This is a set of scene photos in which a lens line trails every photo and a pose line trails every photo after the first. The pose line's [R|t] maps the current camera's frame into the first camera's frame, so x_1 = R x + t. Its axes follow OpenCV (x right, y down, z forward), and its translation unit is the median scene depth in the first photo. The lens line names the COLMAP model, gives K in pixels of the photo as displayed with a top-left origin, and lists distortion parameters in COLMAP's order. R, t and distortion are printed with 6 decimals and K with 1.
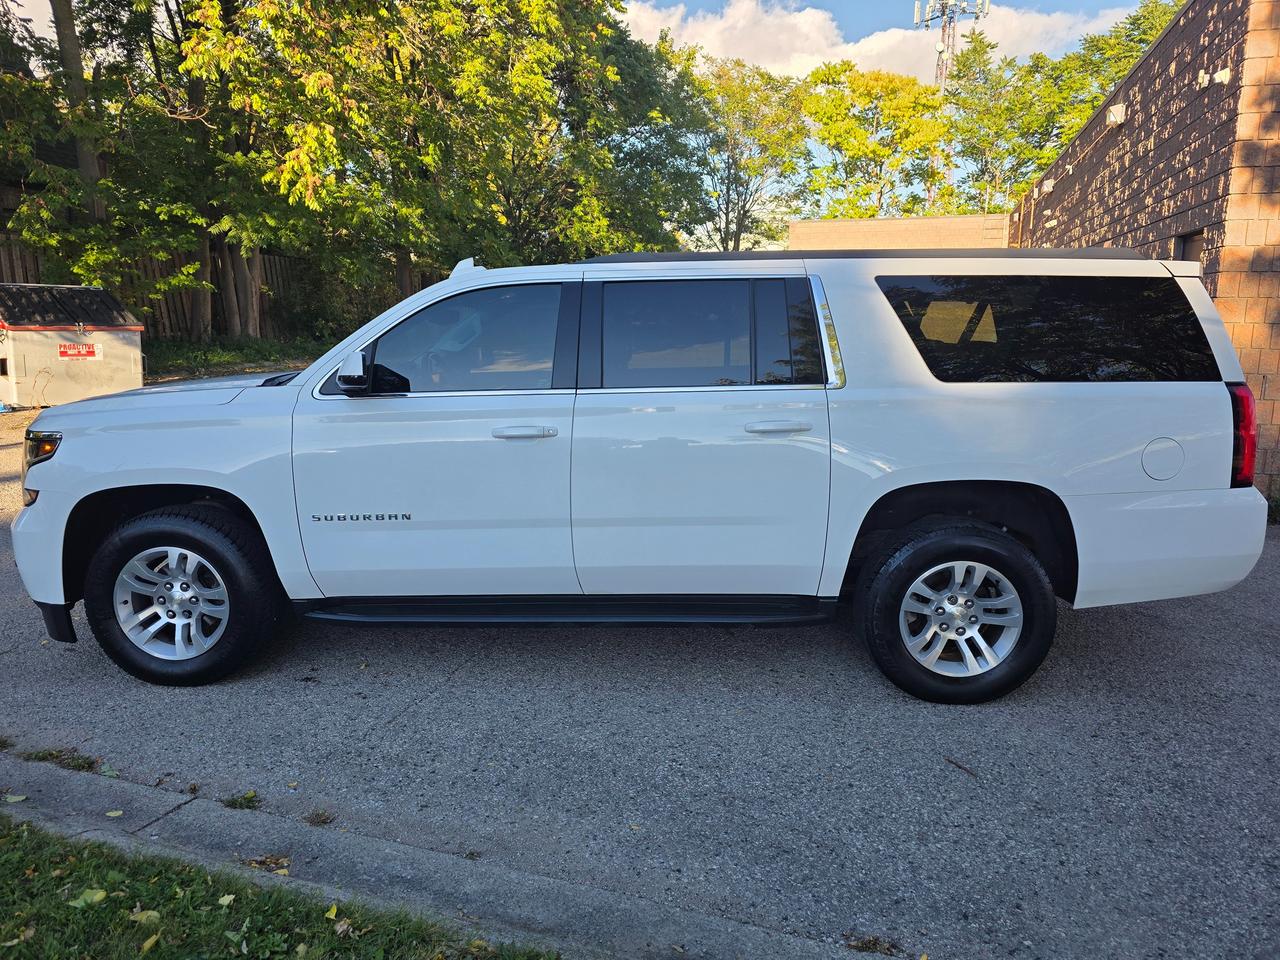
lens RADIAL K [[867.3, 0, 640.0], [0, 867.3, 480.0], [0, 0, 1]] dist [0.043009, -0.040669]
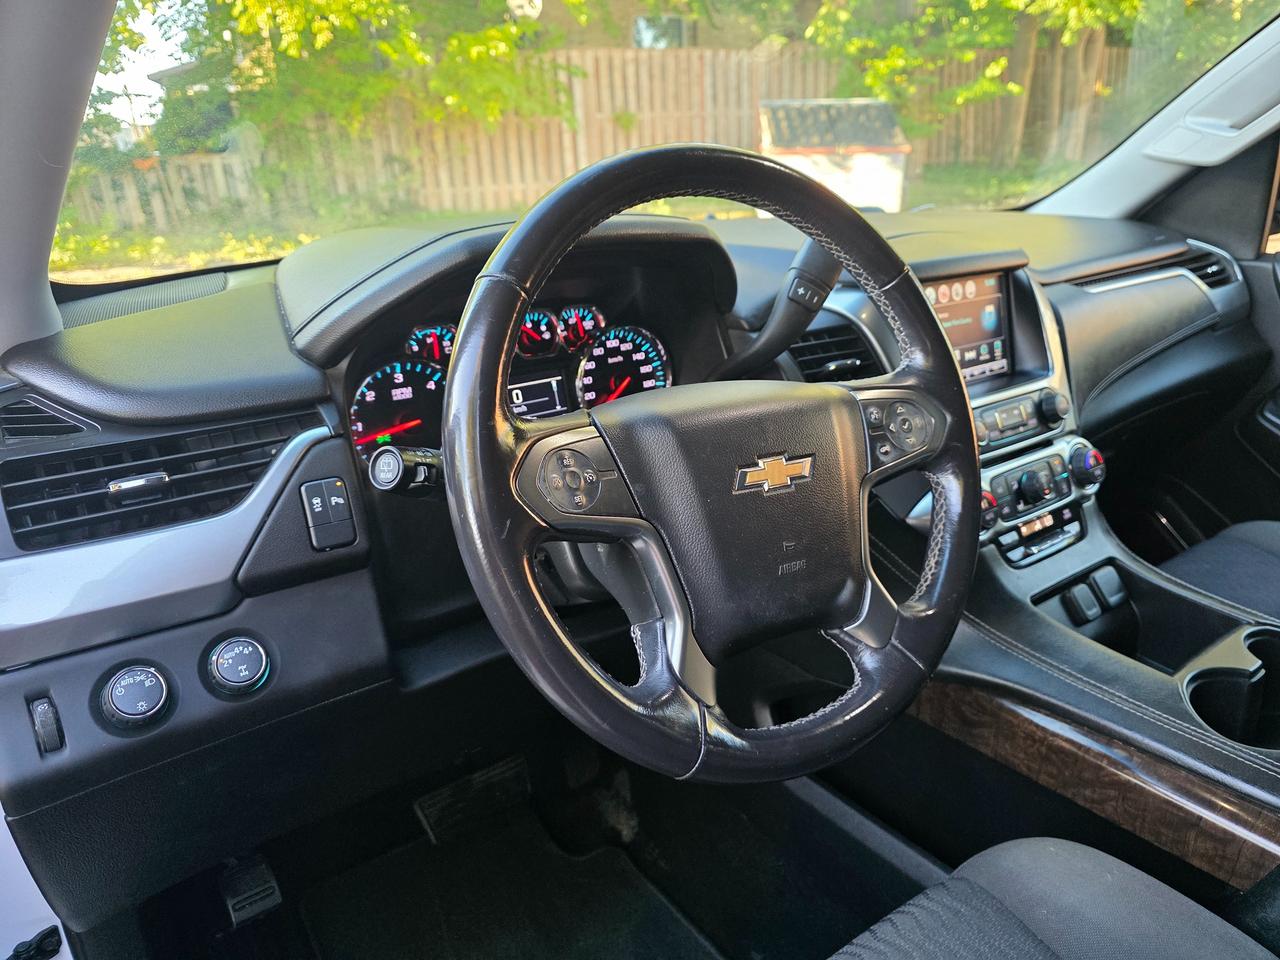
lens RADIAL K [[867.3, 0, 640.0], [0, 867.3, 480.0], [0, 0, 1]] dist [0.043009, -0.040669]
pose [[0.632642, 0.248599, -0.733460, -0.044056], [-0.112692, 0.966549, 0.230400, -0.029378], [0.766202, -0.063105, 0.639494, 0.237320]]
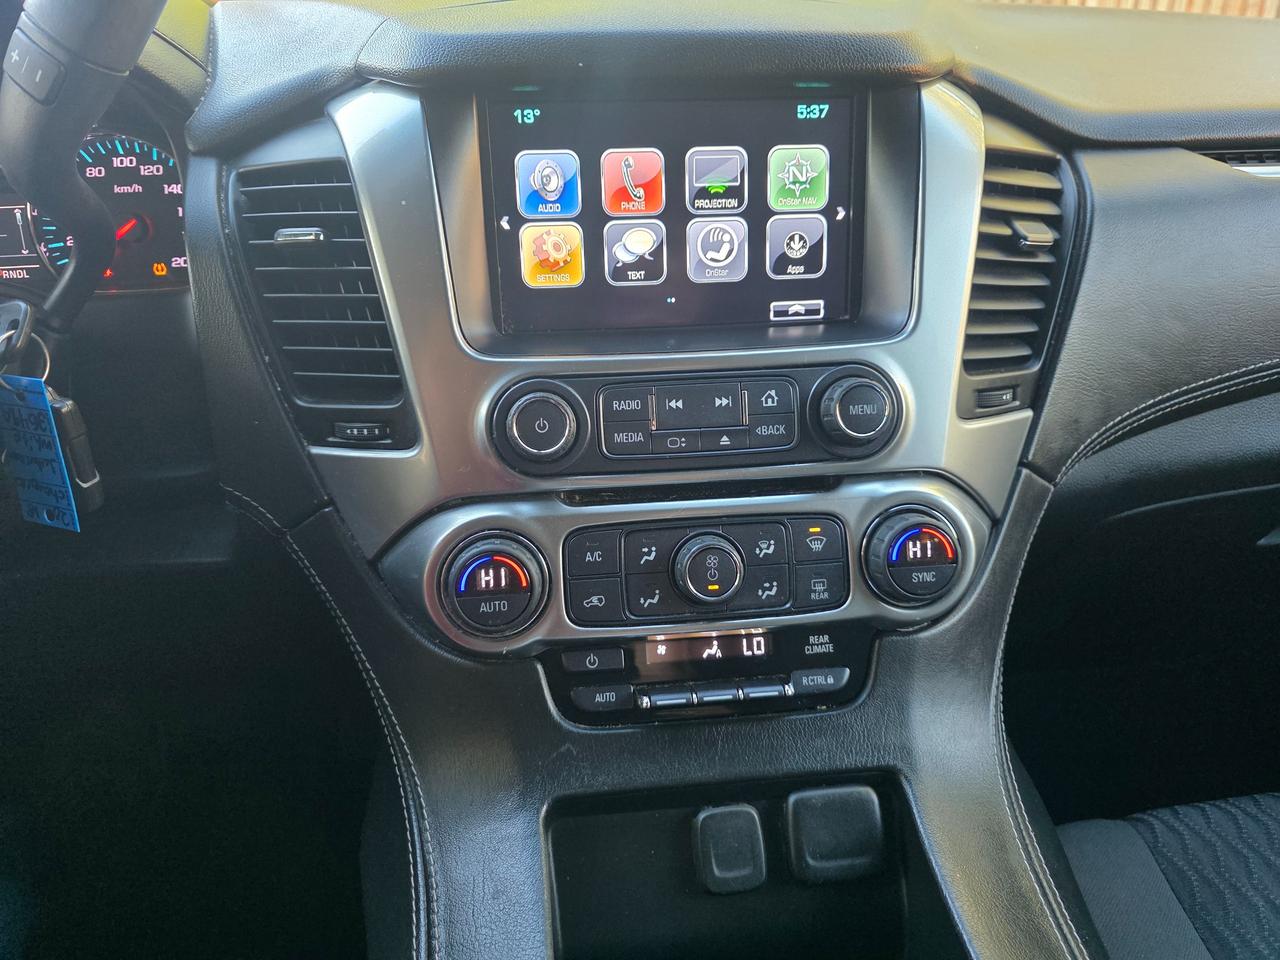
lens RADIAL K [[867.3, 0, 640.0], [0, 867.3, 480.0], [0, 0, 1]] dist [0.043009, -0.040669]
pose [[0.152043, 0.458301, -0.875696, -0.045452], [-0.158940, 0.885803, 0.435994, -0.030312], [0.975511, 0.072893, 0.207523, 0.253629]]
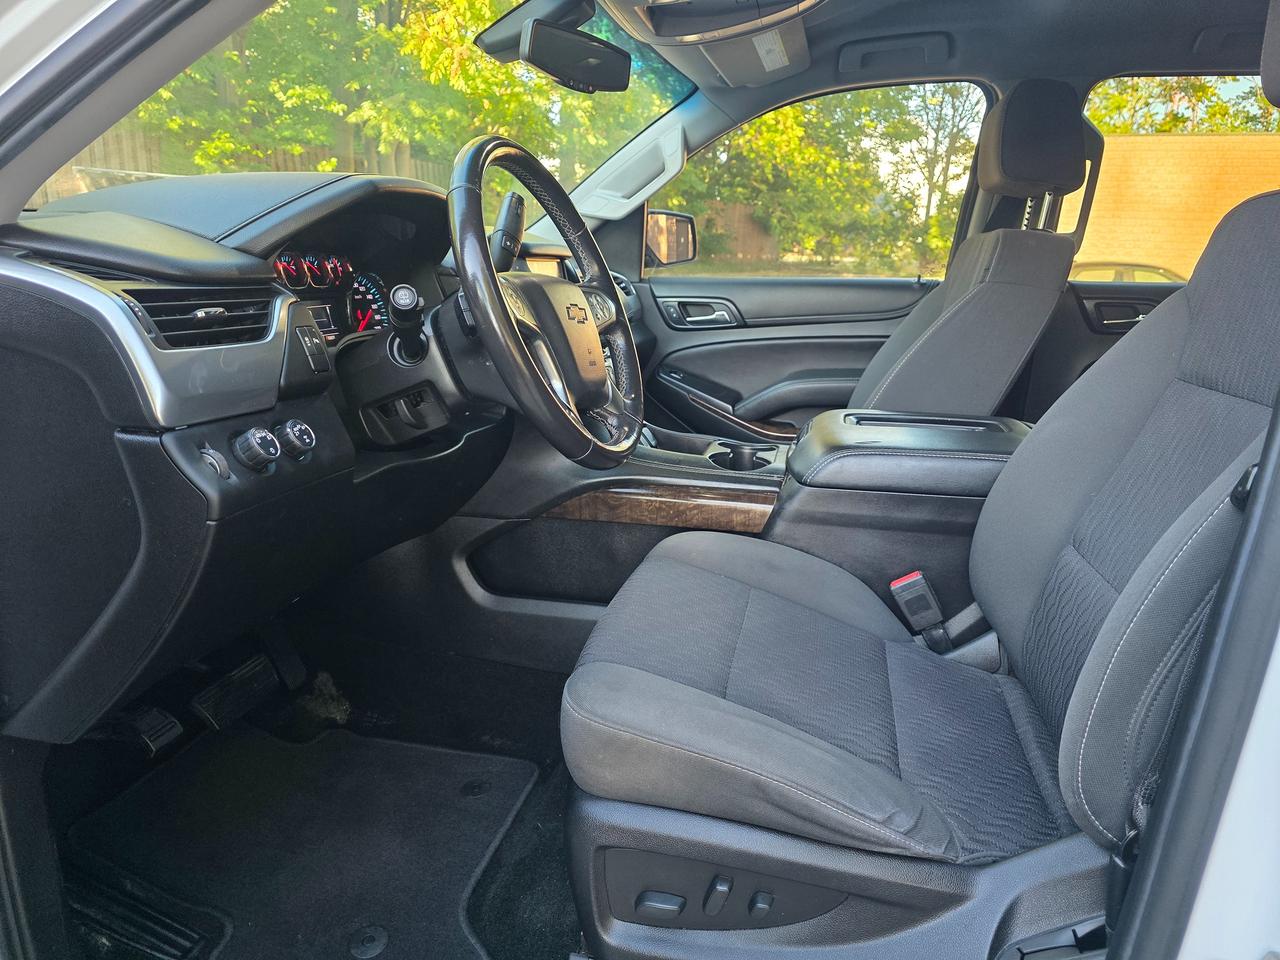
lens RADIAL K [[846.6, 0, 638.6], [0, 846.6, 476.1], [0, 0, 1]] dist [0.036295, -0.052540]
pose [[0.982327, 0.084096, -0.167217, -0.045935], [-0.071954, 0.994400, 0.077399, -0.024786], [0.172789, -0.063999, 0.982877, 0.225383]]
